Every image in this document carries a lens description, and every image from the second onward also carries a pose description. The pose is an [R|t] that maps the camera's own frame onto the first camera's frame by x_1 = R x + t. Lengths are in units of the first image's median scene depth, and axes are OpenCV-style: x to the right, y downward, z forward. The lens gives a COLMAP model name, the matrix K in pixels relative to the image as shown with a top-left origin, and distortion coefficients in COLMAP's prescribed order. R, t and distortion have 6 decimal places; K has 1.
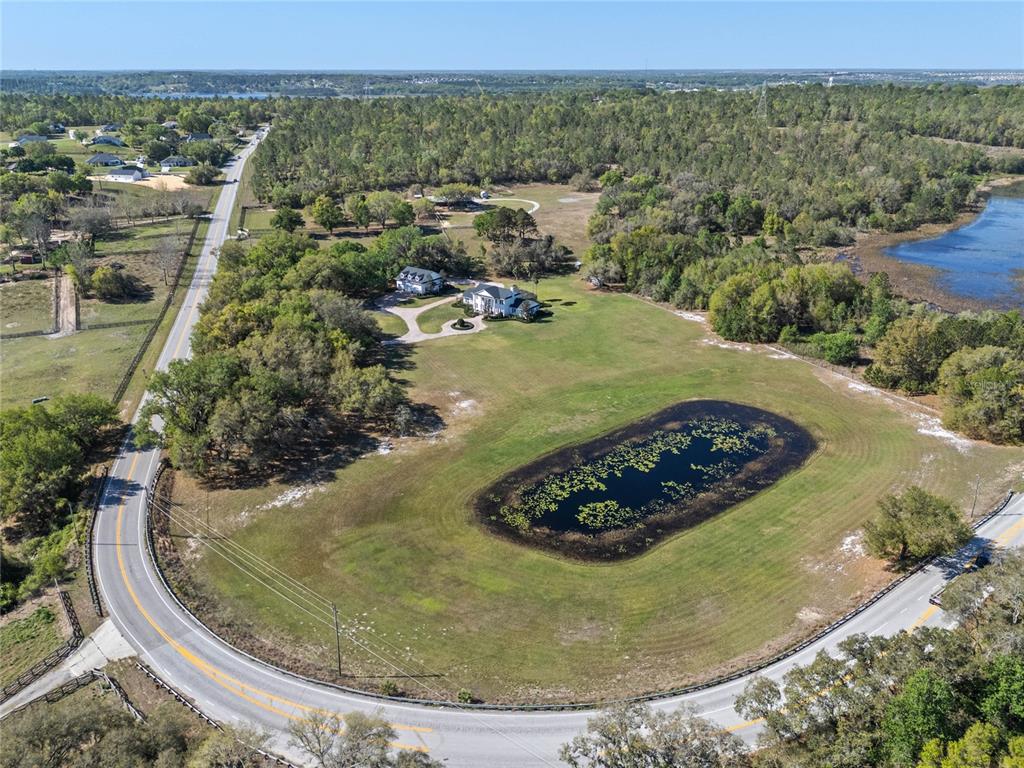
lens RADIAL K [[767.9, 0, 512.0], [0, 767.9, 384.0], [0, 0, 1]] dist [0.014541, 0.001331]
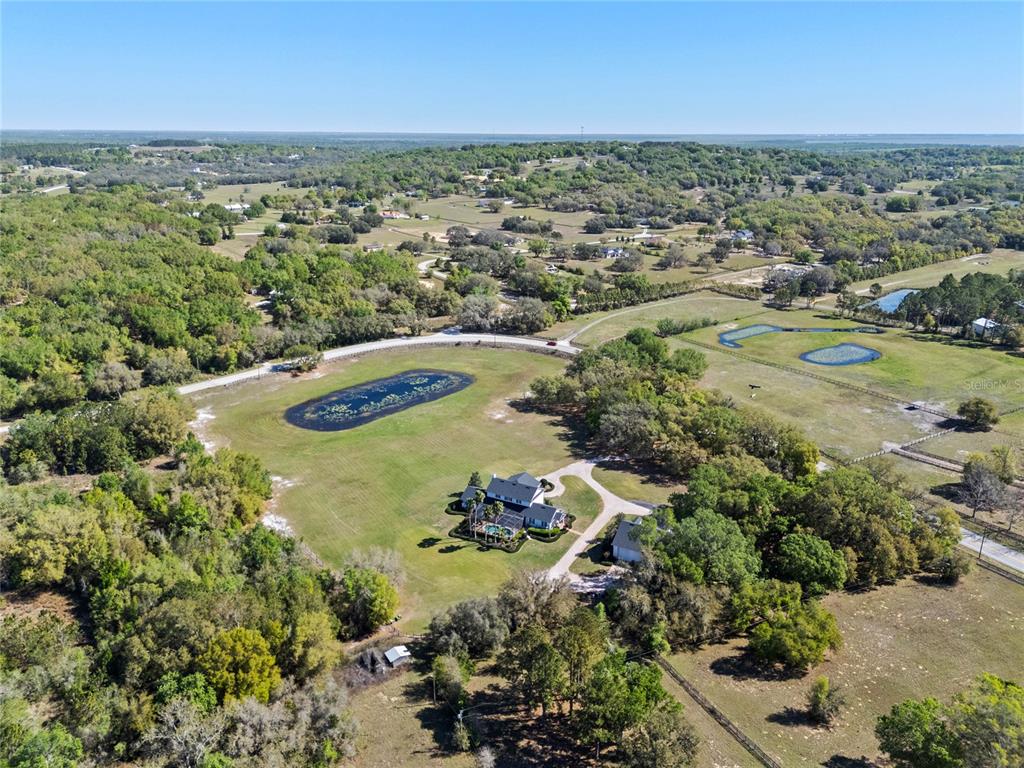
lens RADIAL K [[750.1, 0, 513.8], [0, 750.1, 365.2], [0, 0, 1]] dist [0.108889, -0.159238]
pose [[-0.986126, 0.044441, -0.159940, 0.109667], [-0.067629, 0.772357, 0.631578, -0.753618], [0.151599, 0.633632, -0.758635, 1.568557]]
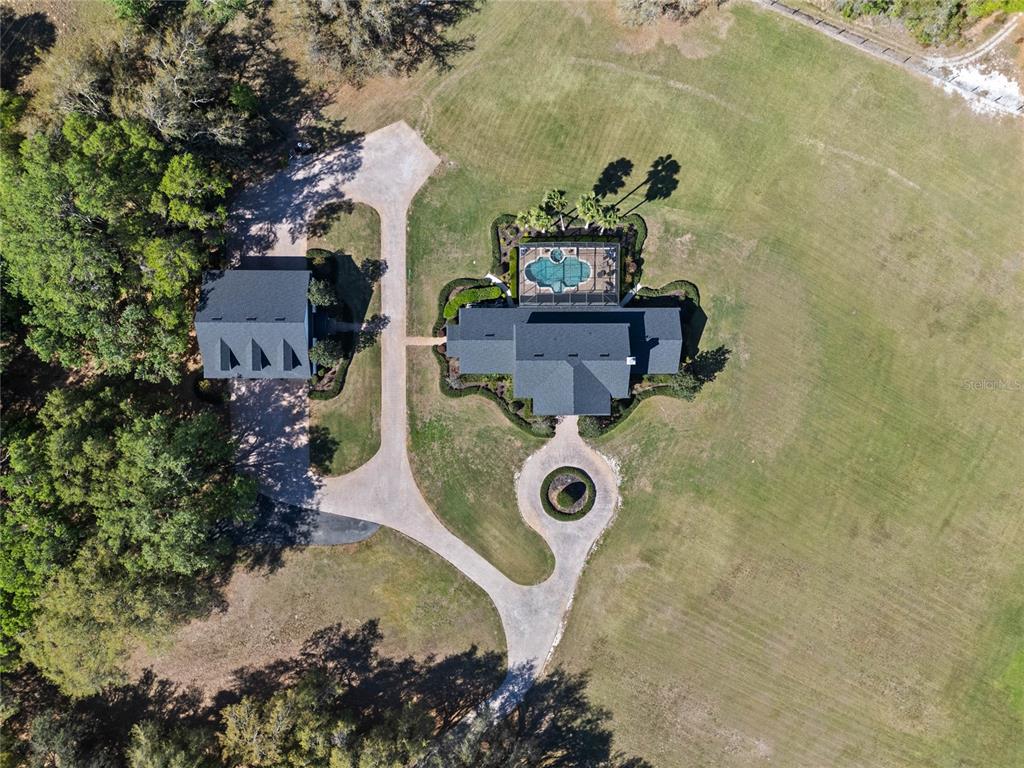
lens RADIAL K [[750.1, 0, 513.8], [0, 750.1, 365.2], [0, 0, 1]] dist [0.108889, -0.159238]
pose [[0.794114, -0.607766, 0.001777, -0.045240], [0.213221, 0.281333, 0.935622, -0.471539], [-0.569139, -0.742612, 0.352999, 0.900737]]
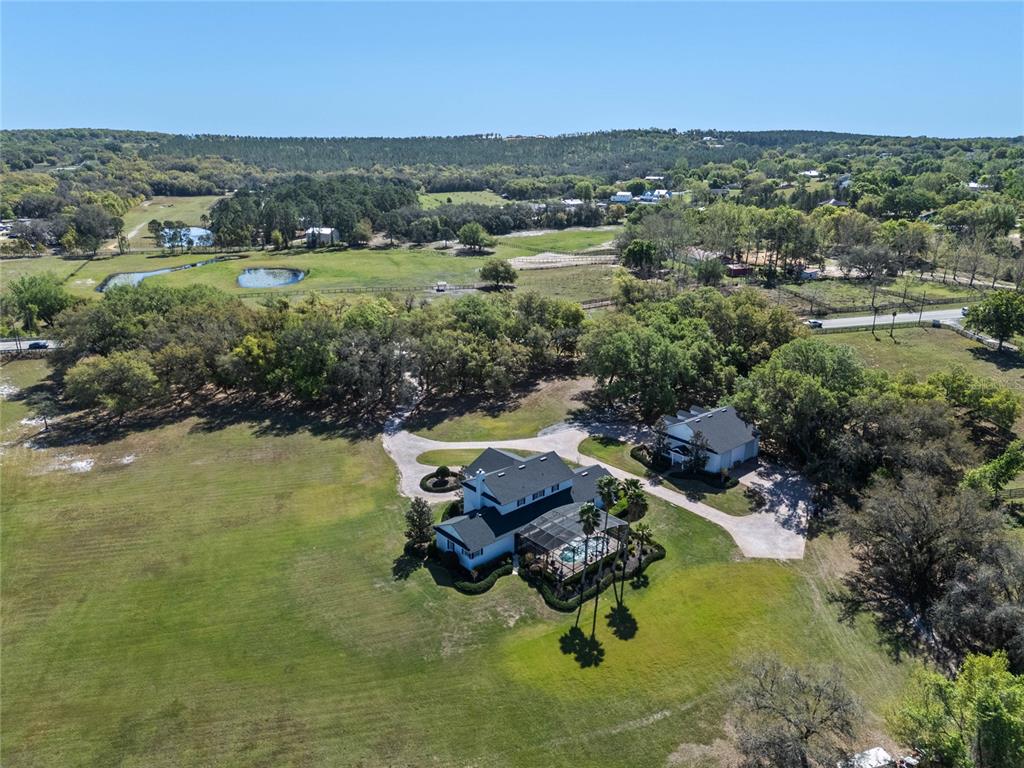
lens RADIAL K [[750.1, 0, 513.8], [0, 750.1, 365.2], [0, 0, 1]] dist [0.108889, -0.159238]
pose [[-0.186937, 0.282524, -0.940869, 0.364312], [-0.376569, 0.863985, 0.334255, -0.311472], [0.907332, 0.416786, -0.055121, 1.012210]]
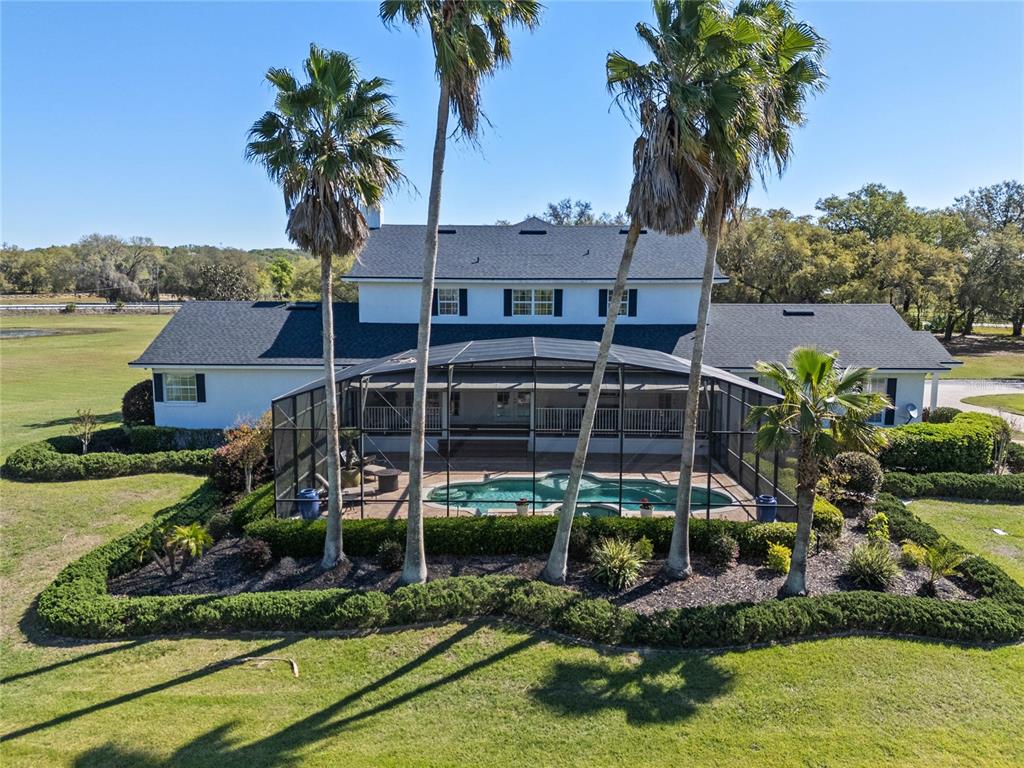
lens RADIAL K [[750.1, 0, 513.8], [0, 750.1, 365.2], [0, 0, 1]] dist [0.108889, -0.159238]
pose [[-0.810708, 0.053314, -0.583018, 0.059529], [-0.223914, 0.891895, 0.392920, -0.151175], [0.540938, 0.449090, -0.711129, 1.116643]]
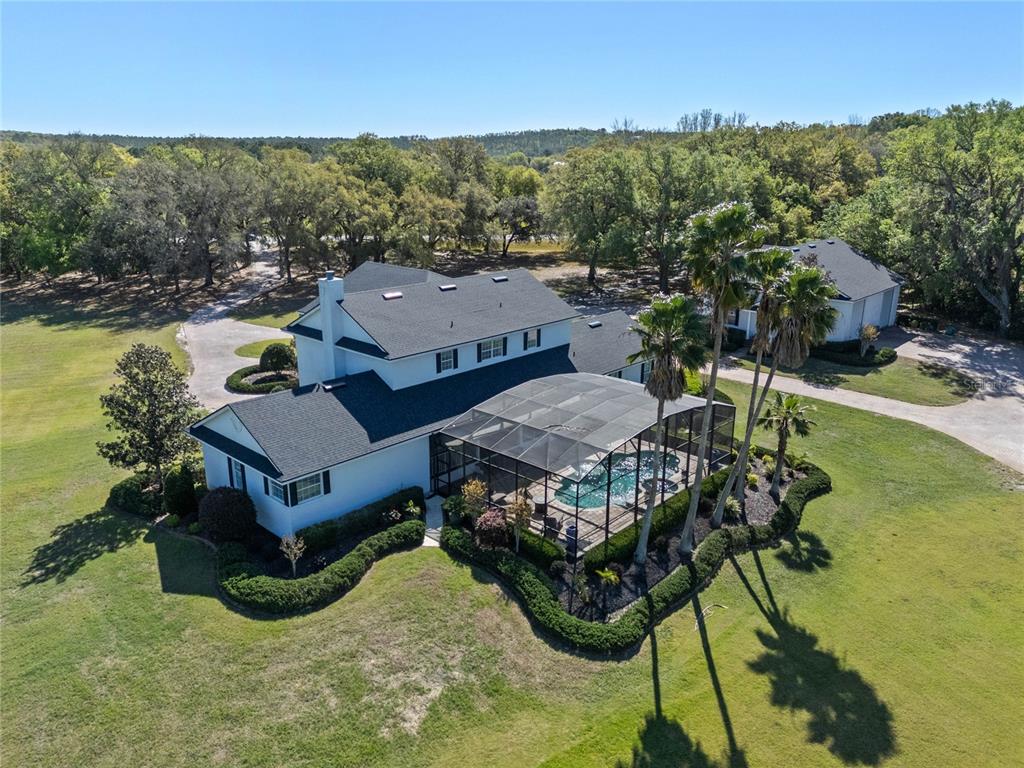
lens RADIAL K [[750.1, 0, 513.8], [0, 750.1, 365.2], [0, 0, 1]] dist [0.108889, -0.159238]
pose [[-0.094881, 0.264104, -0.959816, 0.144918], [-0.380077, 0.881515, 0.280131, -0.159142], [0.920076, 0.391383, 0.016741, 1.034589]]
